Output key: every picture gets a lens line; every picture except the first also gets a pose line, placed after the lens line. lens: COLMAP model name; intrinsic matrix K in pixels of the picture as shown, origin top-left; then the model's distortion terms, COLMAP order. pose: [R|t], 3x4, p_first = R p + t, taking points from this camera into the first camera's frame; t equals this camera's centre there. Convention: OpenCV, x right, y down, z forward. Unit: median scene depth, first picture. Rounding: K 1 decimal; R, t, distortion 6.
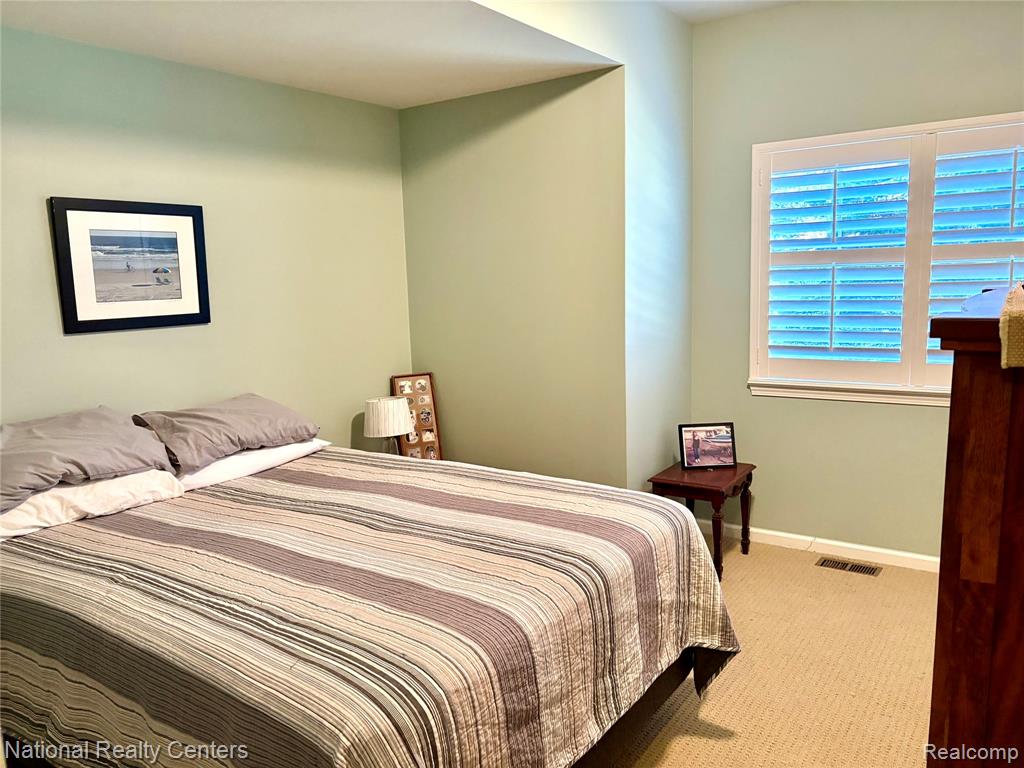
lens RADIAL K [[770.1, 0, 514.8], [0, 770.1, 382.4], [0, 0, 1]] dist [0.022723, -0.021470]
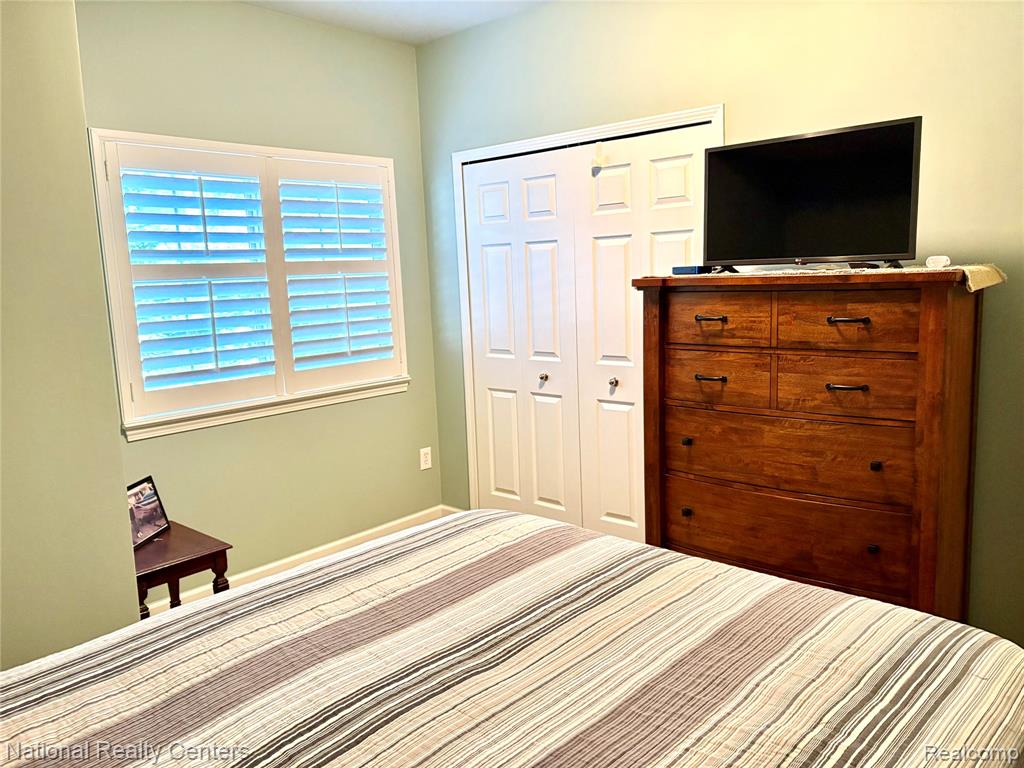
lens RADIAL K [[770.1, 0, 514.3], [0, 770.1, 385.3], [0, 0, 1]] dist [0.022723, -0.021470]
pose [[0.124835, -0.118731, 0.985048, -0.613028], [0.174474, 0.979970, 0.096007, -0.069582], [-0.976716, 0.159880, 0.143050, 0.695805]]
